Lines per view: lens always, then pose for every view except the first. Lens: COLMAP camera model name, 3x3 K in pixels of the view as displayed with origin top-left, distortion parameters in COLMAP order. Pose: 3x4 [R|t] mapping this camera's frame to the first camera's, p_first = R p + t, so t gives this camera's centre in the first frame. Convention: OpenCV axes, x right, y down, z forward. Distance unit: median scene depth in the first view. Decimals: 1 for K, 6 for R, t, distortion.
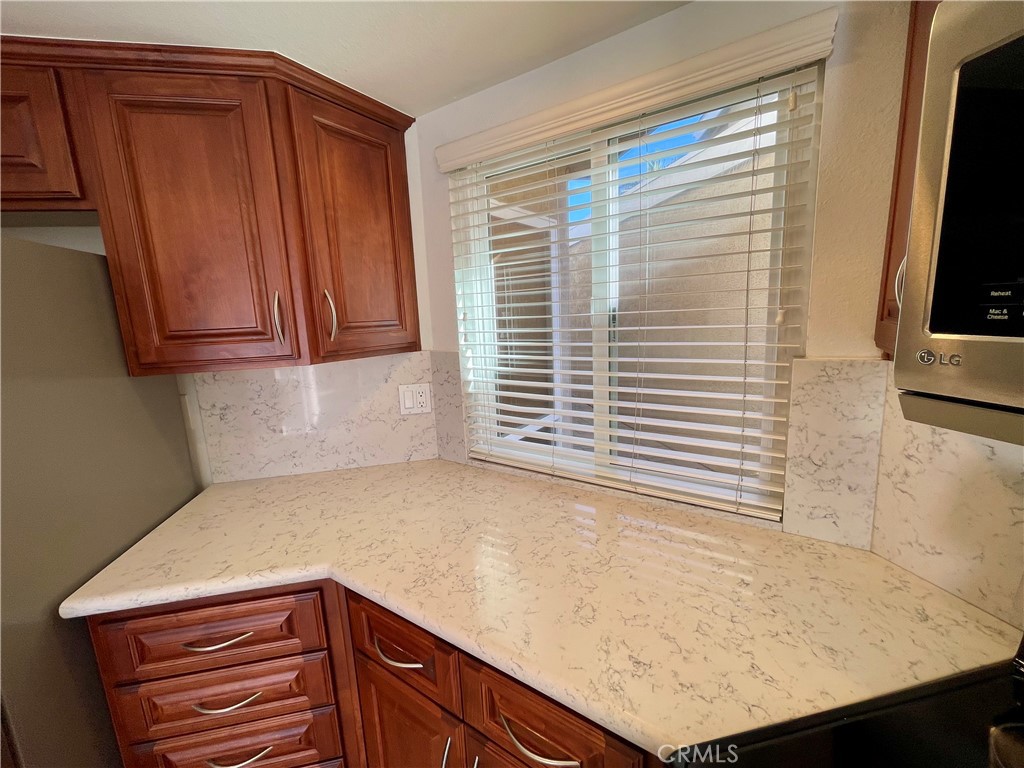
lens RADIAL K [[414.3, 0, 505.0], [0, 414.3, 382.6], [0, 0, 1]] dist [-0.000263, 0.000416]
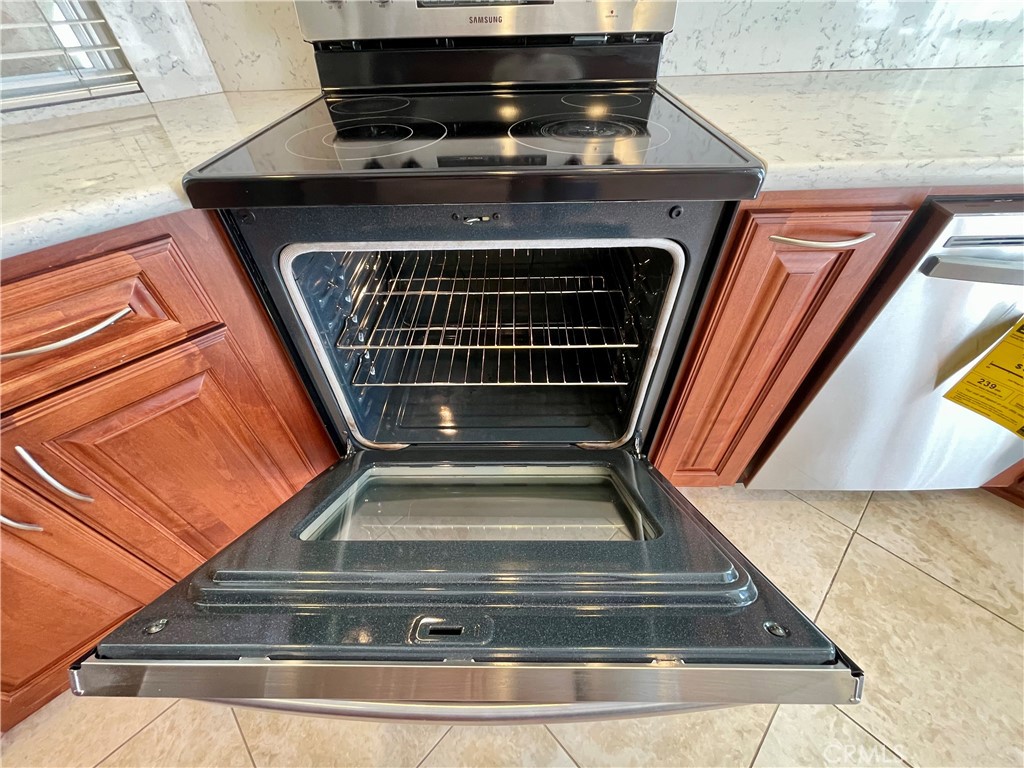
lens RADIAL K [[414.3, 0, 508.2], [0, 414.3, 383.2], [0, 0, 1]] dist [-0.000263, 0.000416]
pose [[0.201850, -0.652156, 0.730718, -0.285154], [0.178834, 0.758074, 0.627170, 0.390253], [-0.962951, 0.004083, 0.269645, -0.054160]]
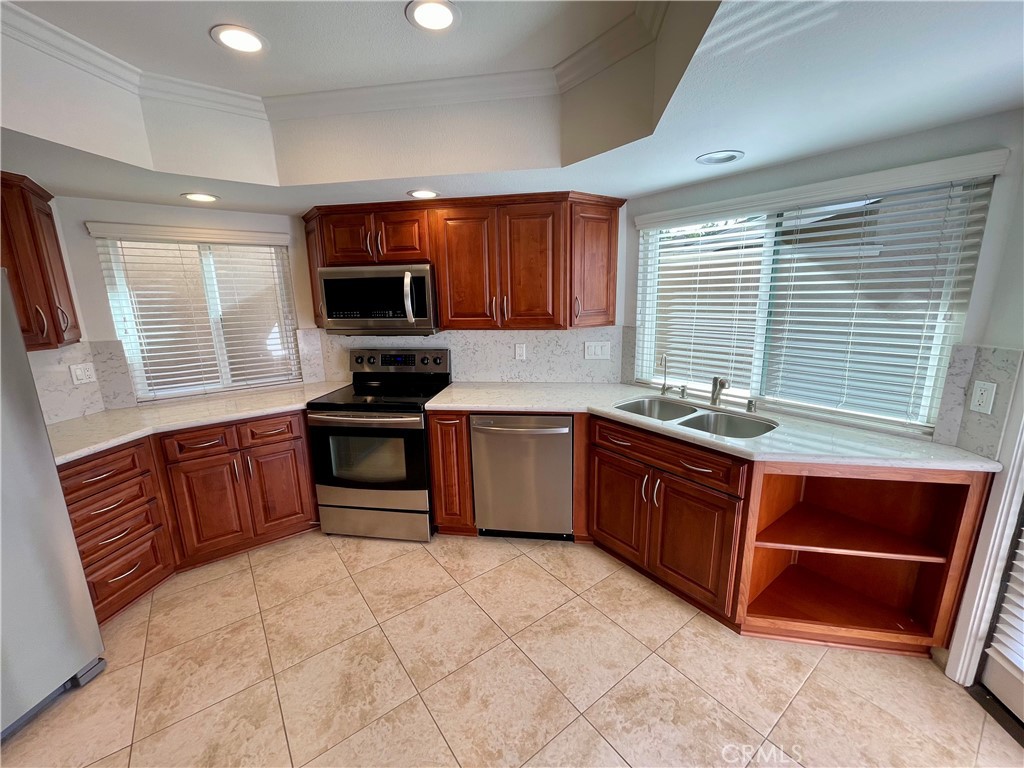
lens RADIAL K [[414.3, 0, 504.2], [0, 414.3, 384.3], [0, 0, 1]] dist [-0.000263, 0.000416]
pose [[0.340151, -0.157409, 0.927103, -1.755399], [0.163596, 0.980762, 0.106497, 0.267436], [-0.926031, 0.115445, 0.359359, -1.572160]]
